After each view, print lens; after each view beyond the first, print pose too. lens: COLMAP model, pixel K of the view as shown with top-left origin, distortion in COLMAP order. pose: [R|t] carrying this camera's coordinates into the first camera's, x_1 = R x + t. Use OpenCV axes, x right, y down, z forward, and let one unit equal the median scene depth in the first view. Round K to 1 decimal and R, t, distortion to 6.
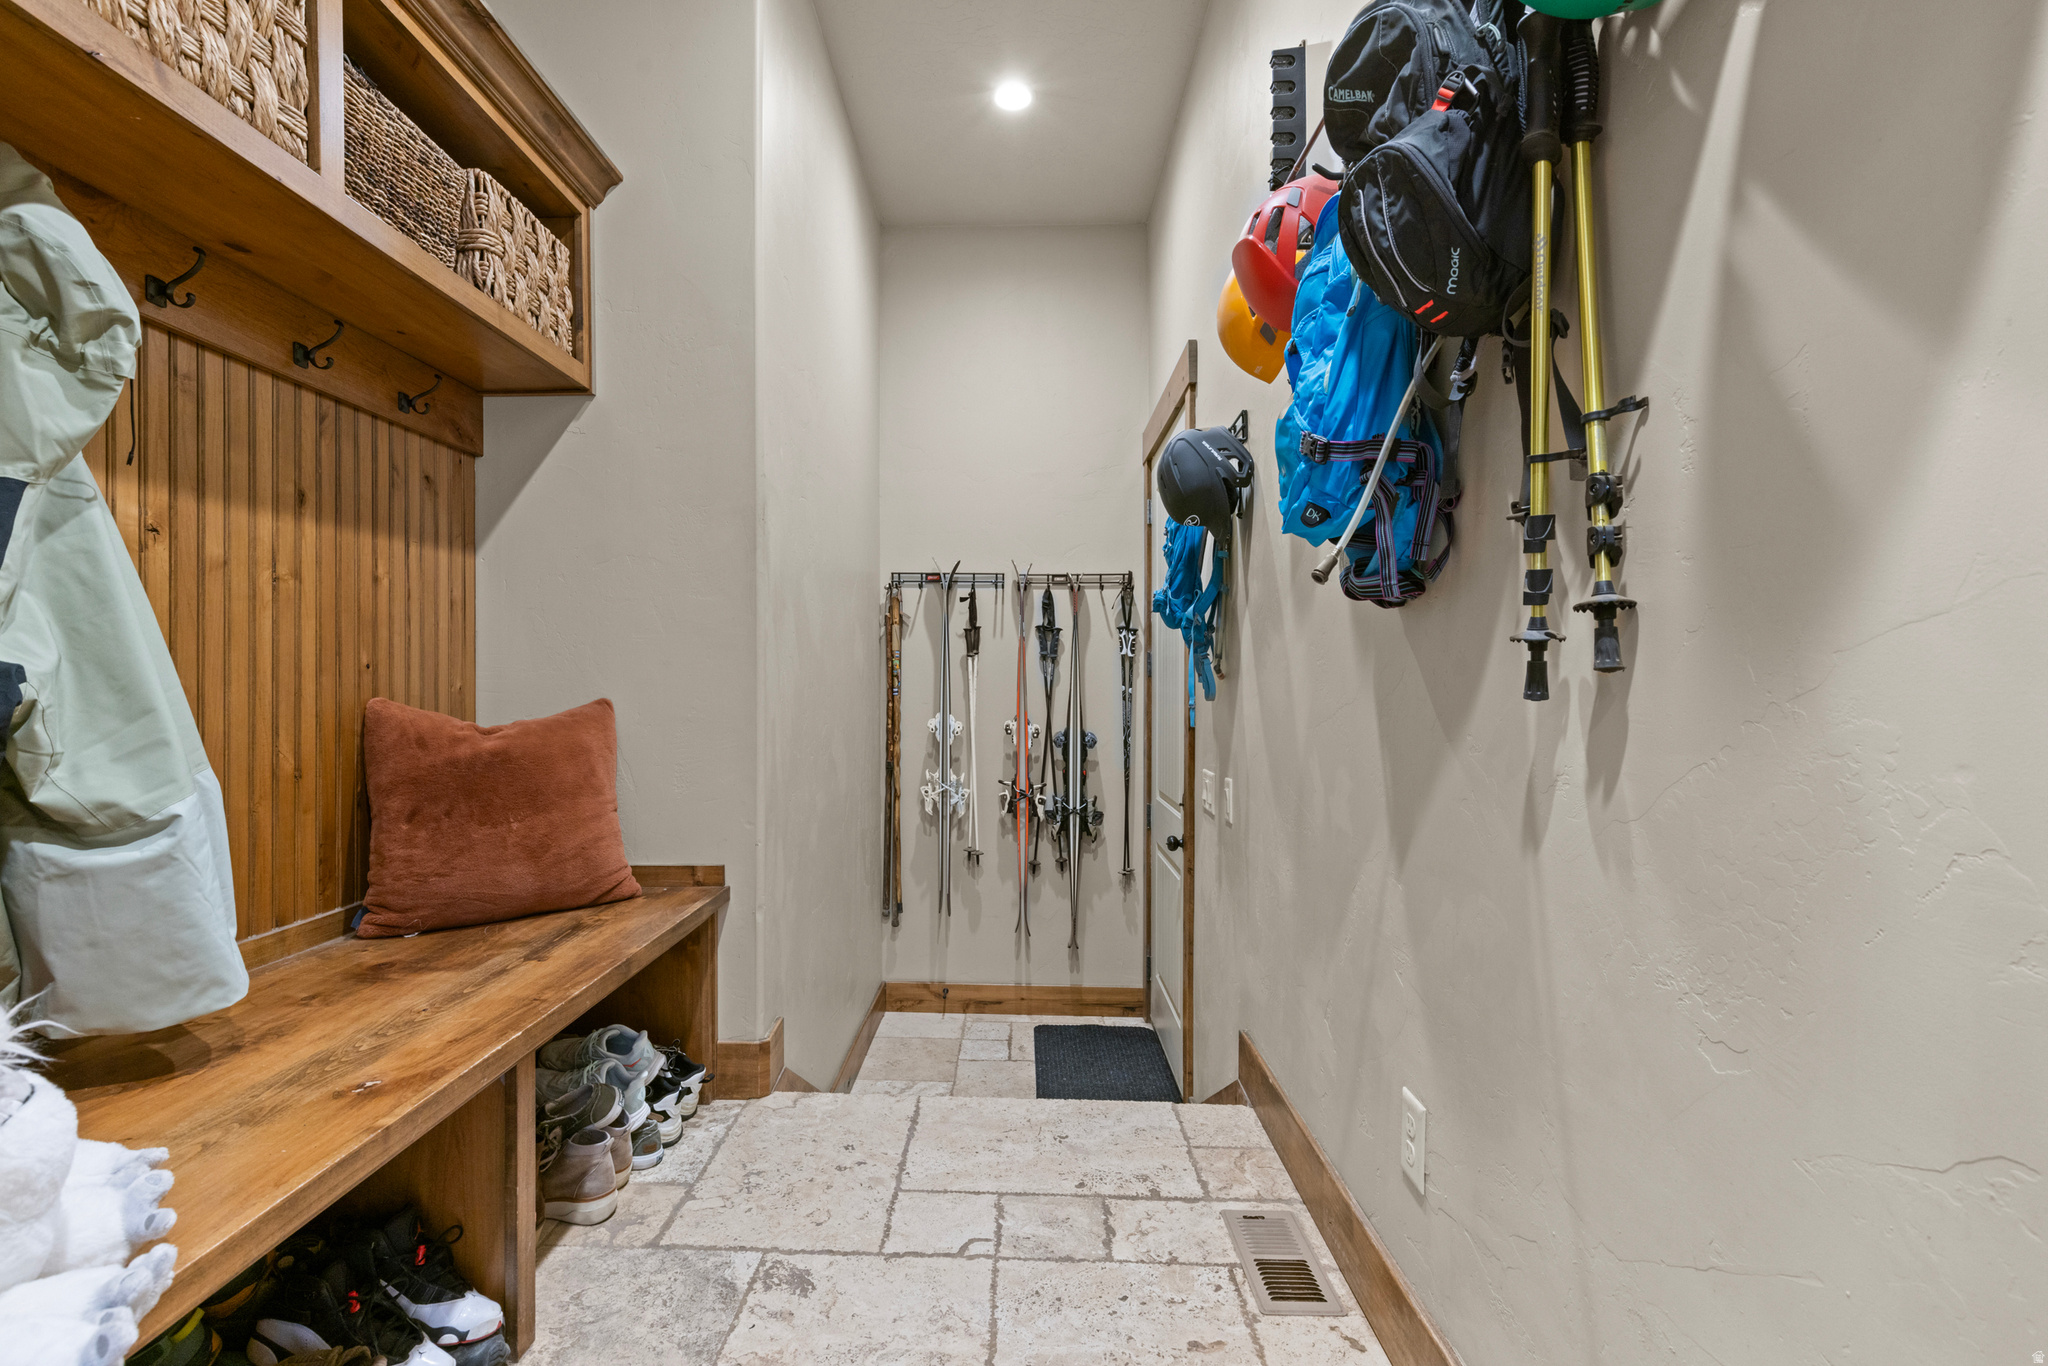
lens RADIAL K [[910.2, 0, 1013.8], [0, 910.2, 683.1], [0, 0, 1]] dist [0.004107, -0.000049]
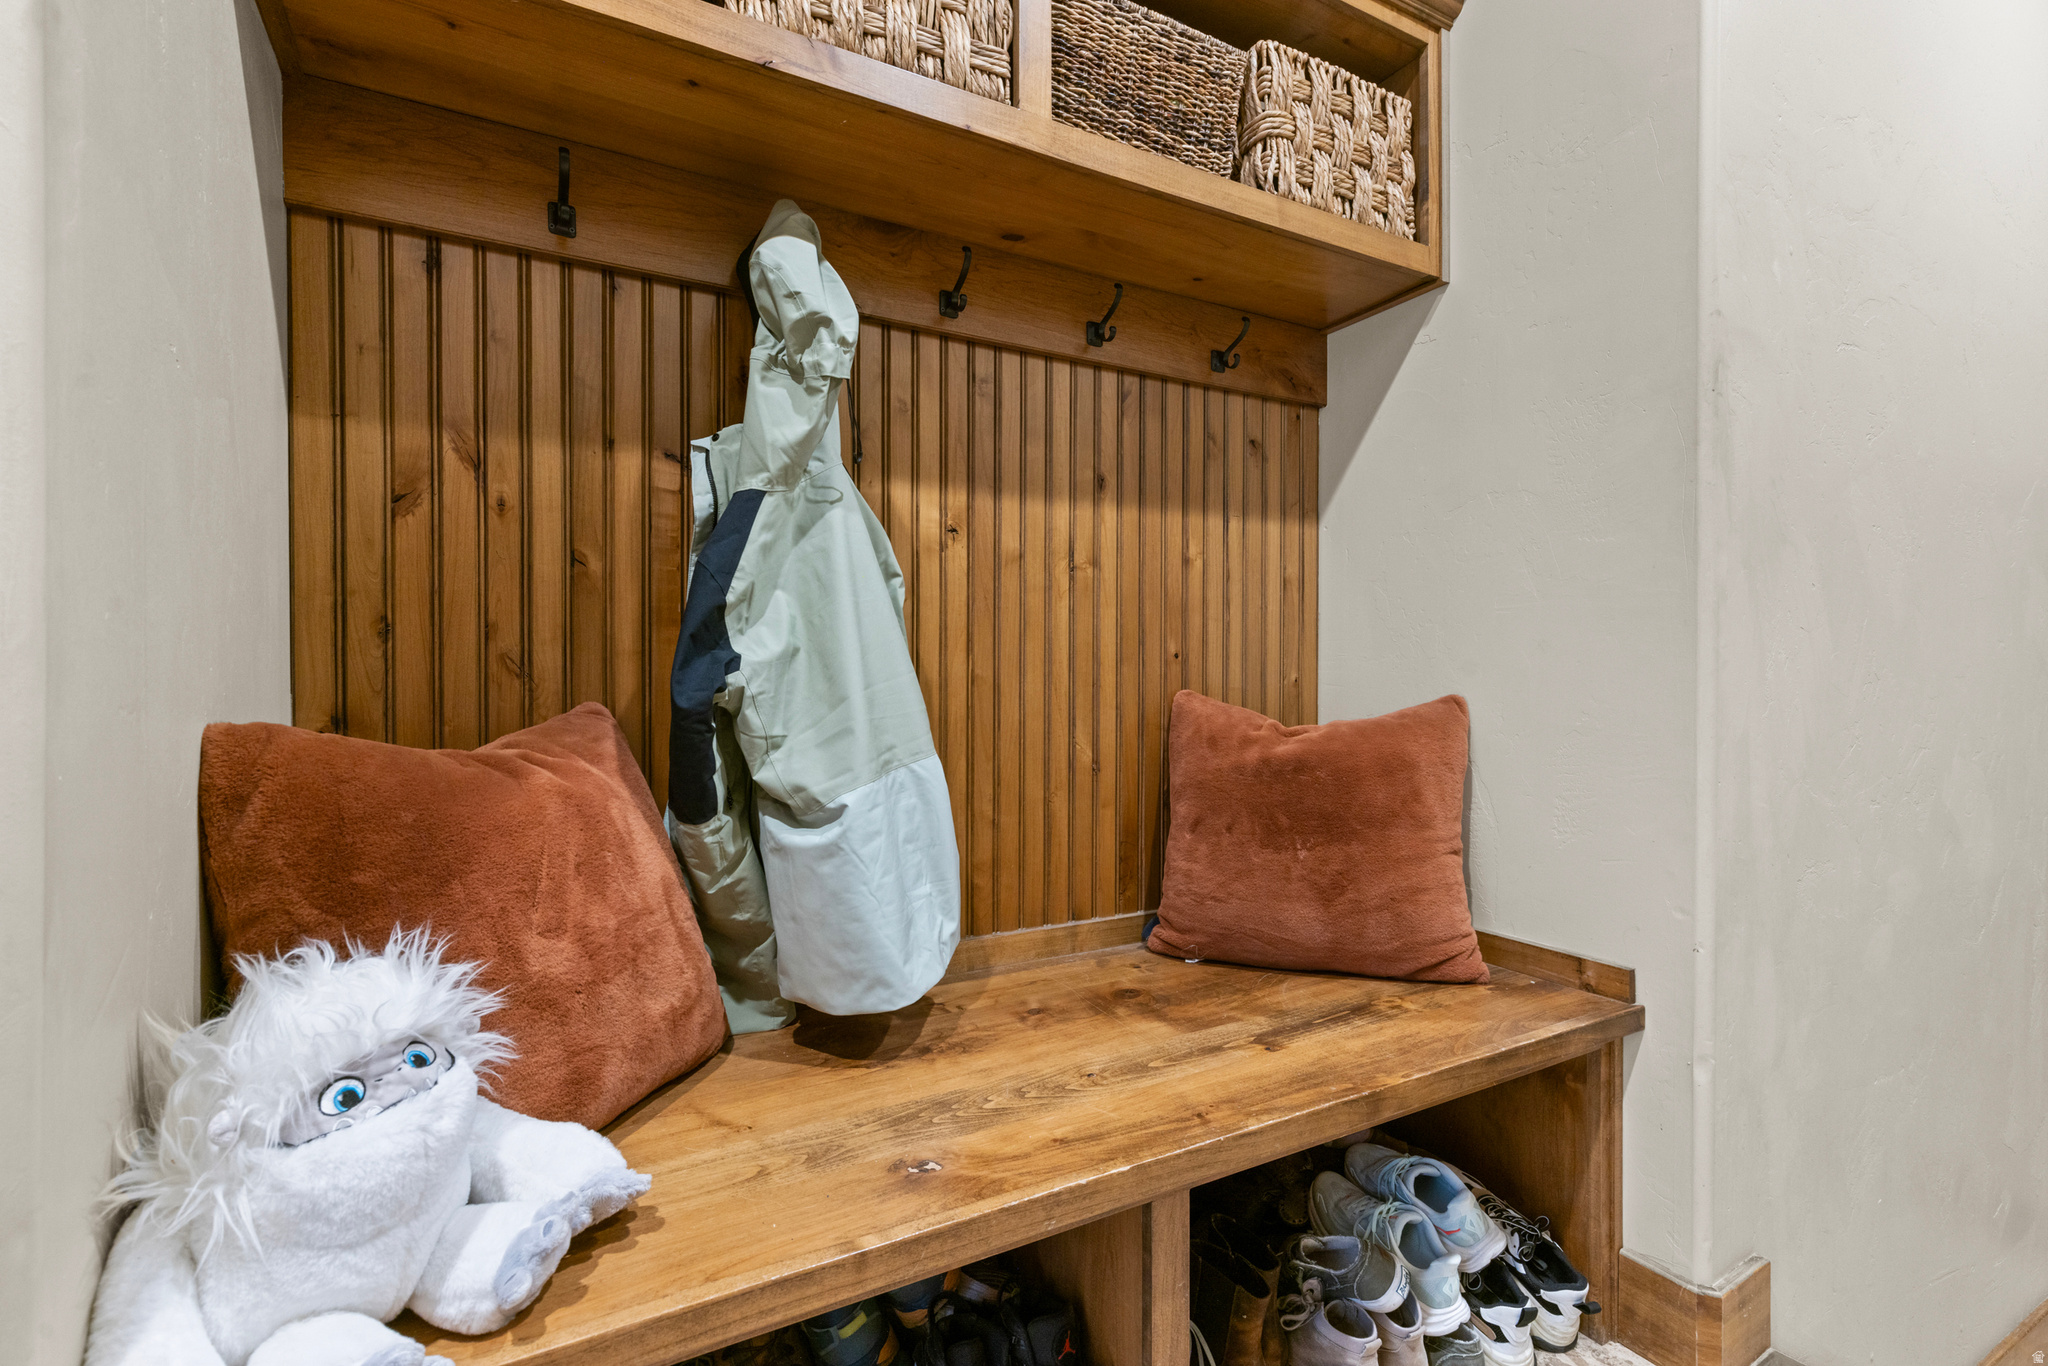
lens RADIAL K [[910.2, 0, 1013.8], [0, 910.2, 683.1], [0, 0, 1]] dist [0.004107, -0.000049]
pose [[0.484606, 0.007110, -0.874703, 0.023261], [-0.001866, 0.999973, 0.007095, 0.003352], [0.874730, -0.001806, 0.484607, 0.459043]]
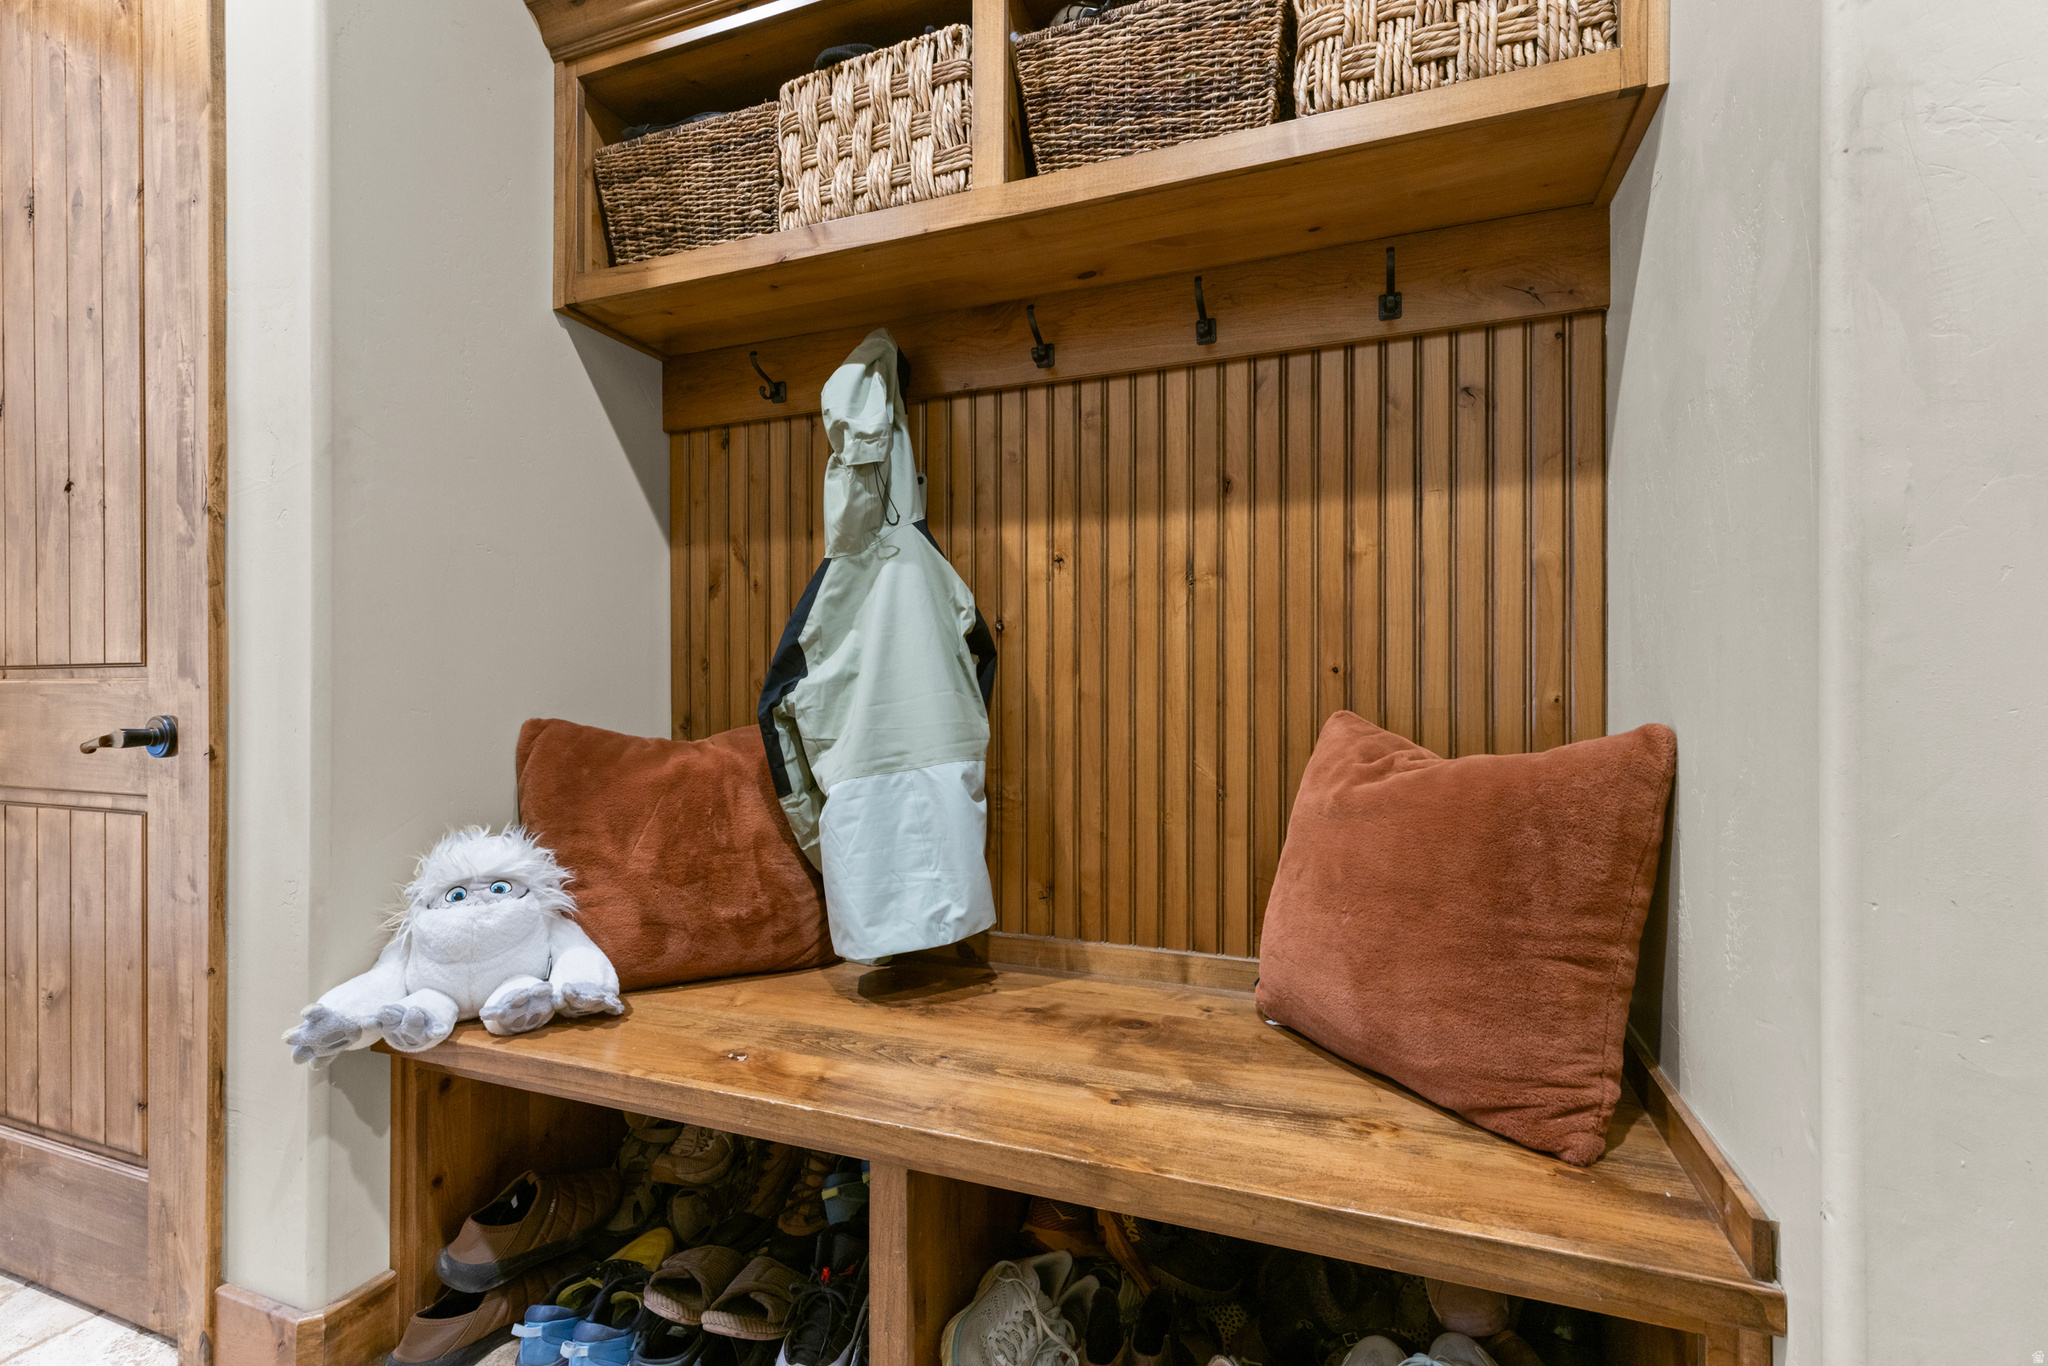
lens RADIAL K [[943.5, 0, 1068.1], [0, 943.5, 689.4], [0, 0, 1]] dist [0.002975, 0.000140]
pose [[-0.349463, -0.000421, -0.936950, 0.150371], [0.000383, 1.000000, -0.000592, -0.001851], [0.936950, -0.000566, -0.349463, 1.203395]]
